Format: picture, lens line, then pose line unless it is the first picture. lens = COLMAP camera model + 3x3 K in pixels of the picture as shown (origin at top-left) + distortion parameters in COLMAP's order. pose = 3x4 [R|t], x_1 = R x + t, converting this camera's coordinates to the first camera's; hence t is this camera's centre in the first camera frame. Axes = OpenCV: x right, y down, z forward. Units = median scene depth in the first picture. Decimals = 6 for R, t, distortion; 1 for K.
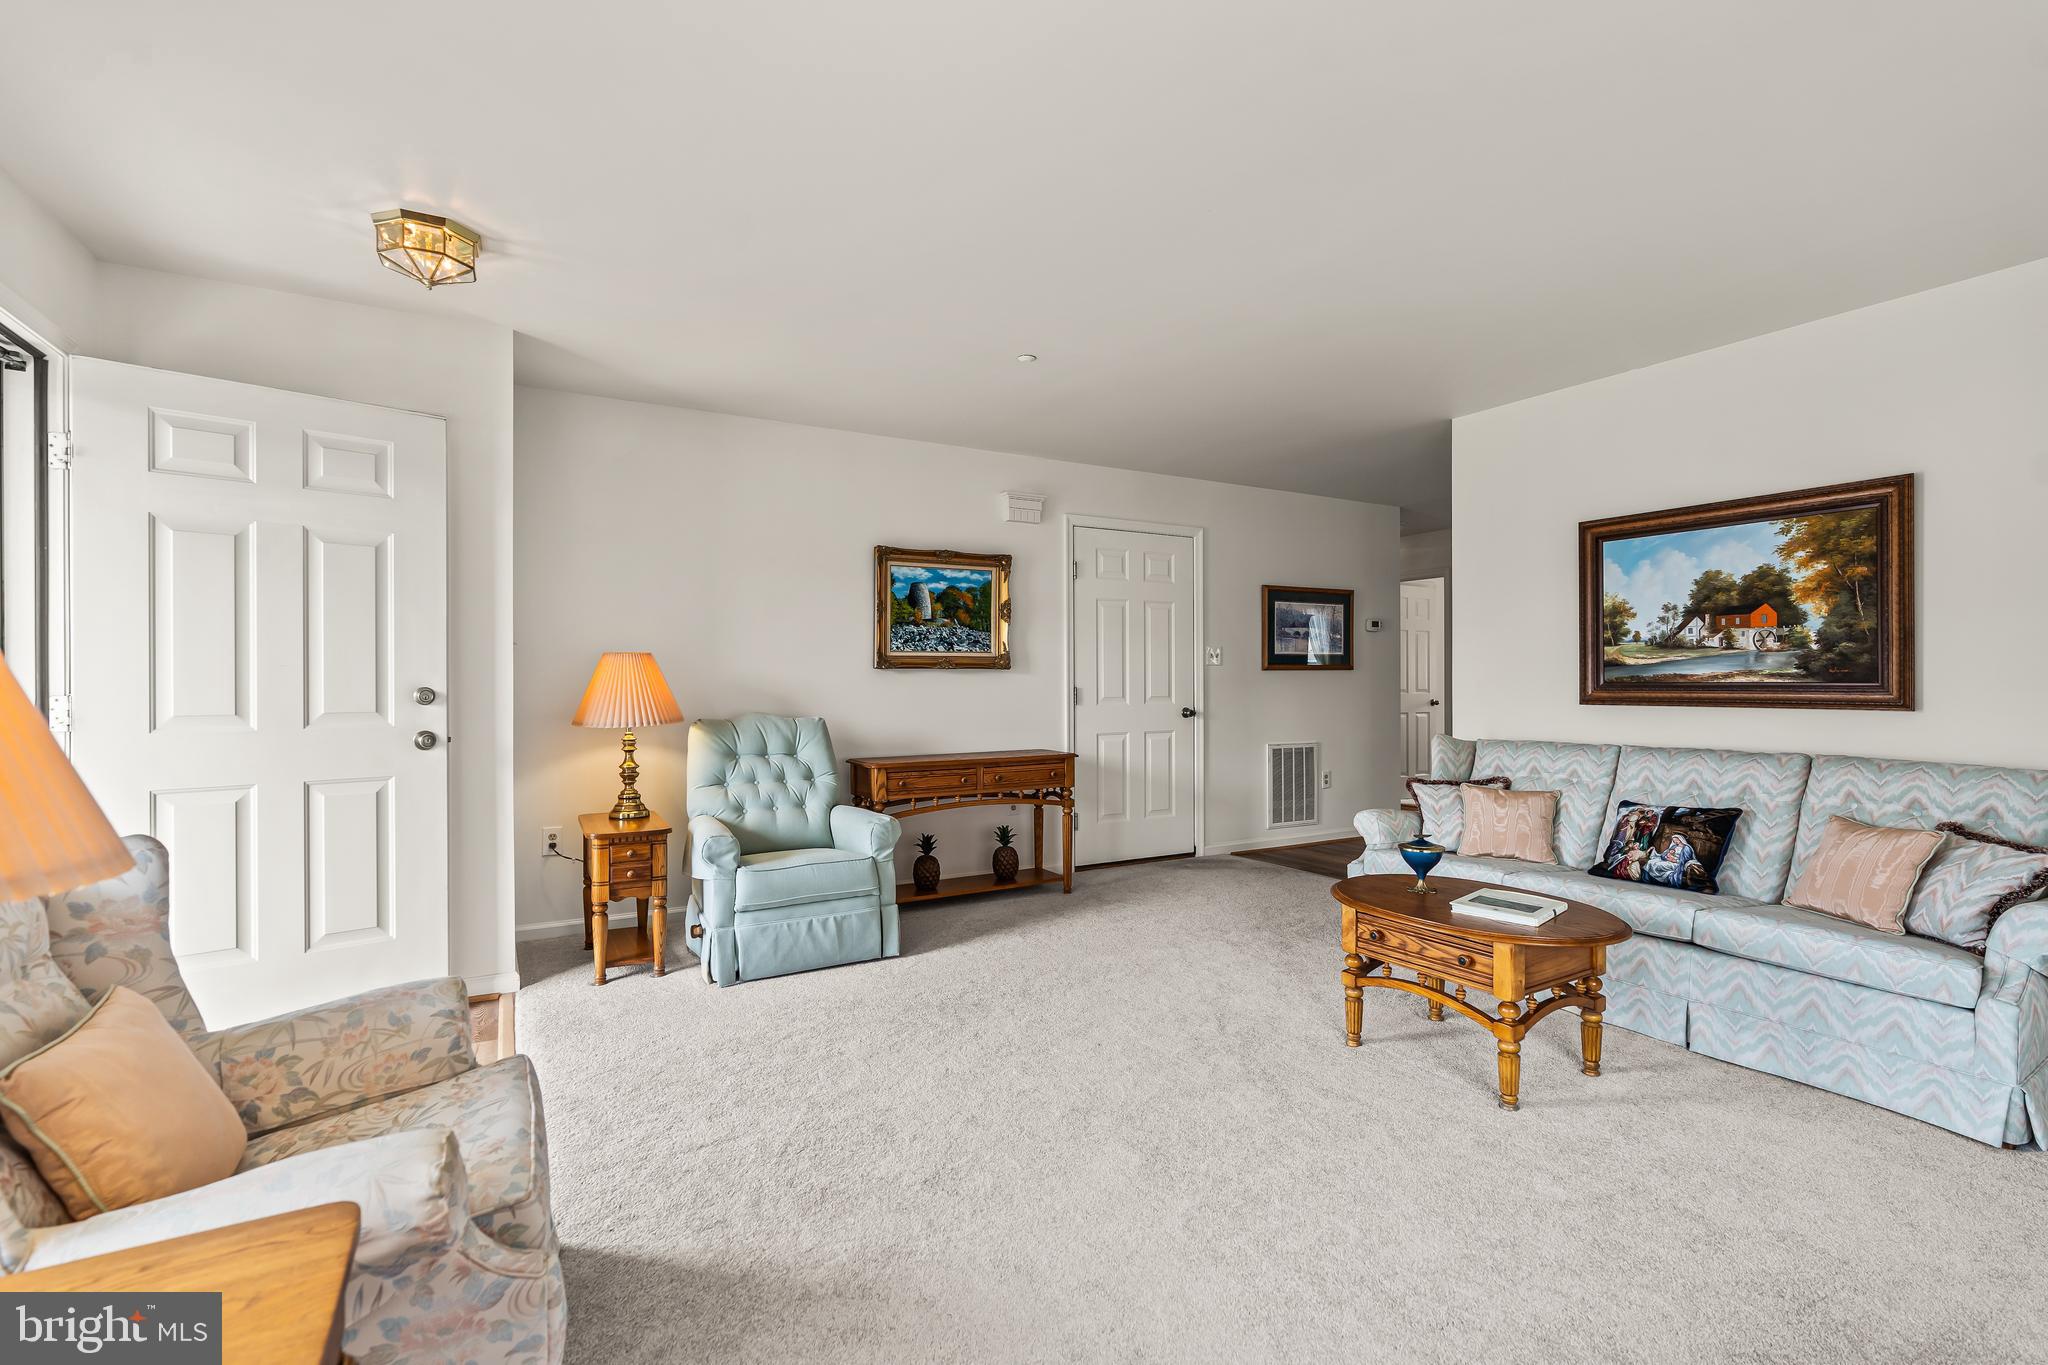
lens RADIAL K [[927.7, 0, 1025.0], [0, 927.7, 680.9], [0, 0, 1]] dist [-0.009247, 0.004024]
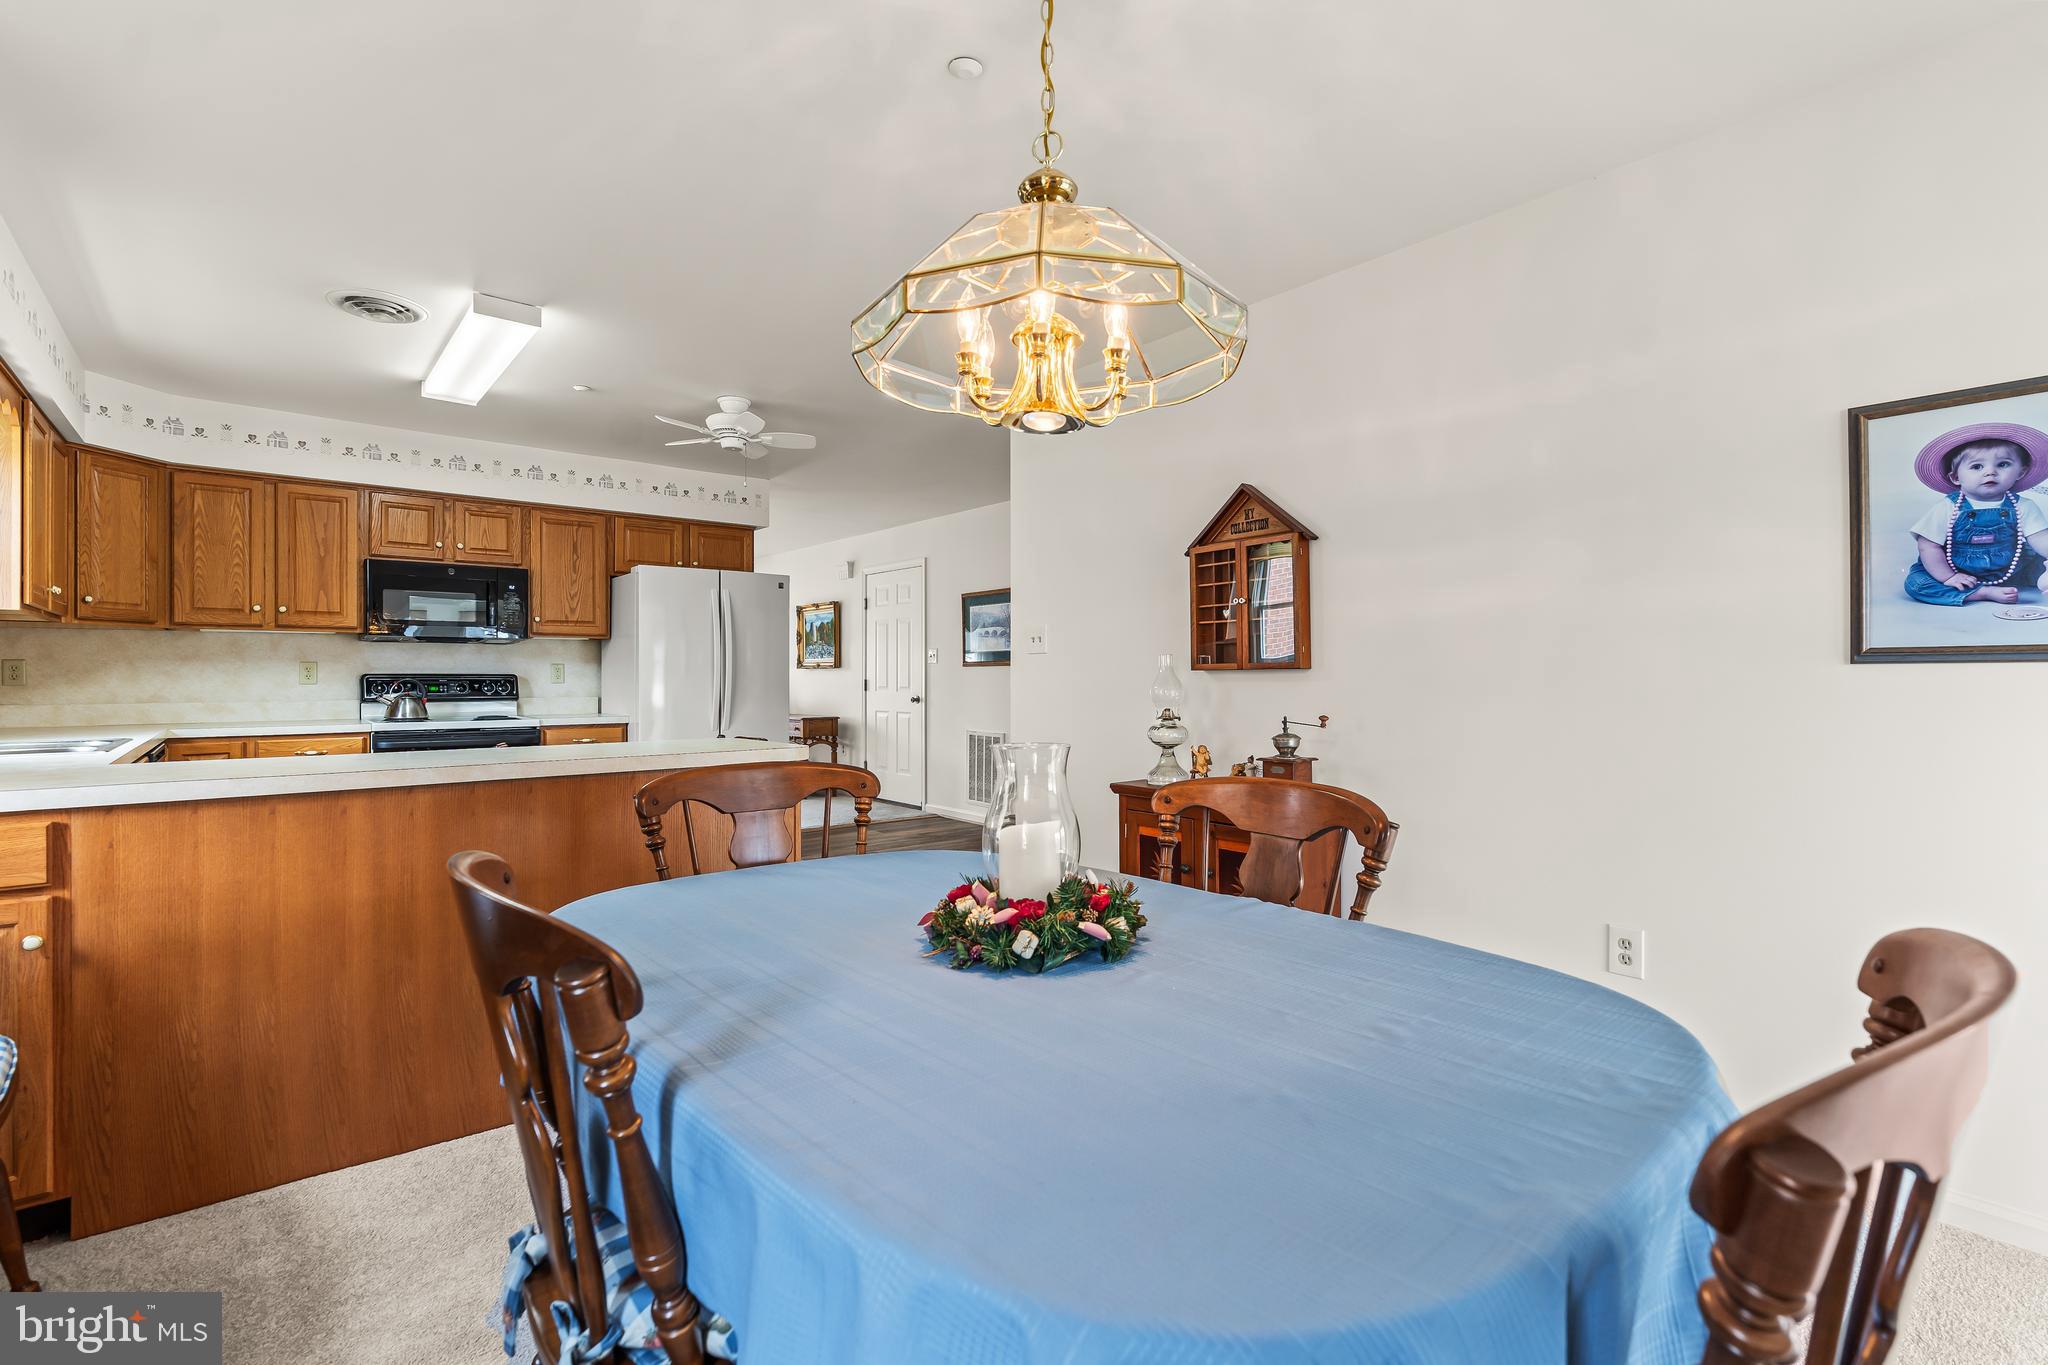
lens RADIAL K [[927.7, 0, 1024.9], [0, 927.7, 672.4], [0, 0, 1]] dist [-0.009247, 0.004024]
pose [[0.175924, 0.000602, -0.984404, 1.769098], [0.000060, 1.000000, 0.000622, -0.006182], [0.984404, -0.000169, 0.175924, 1.076196]]
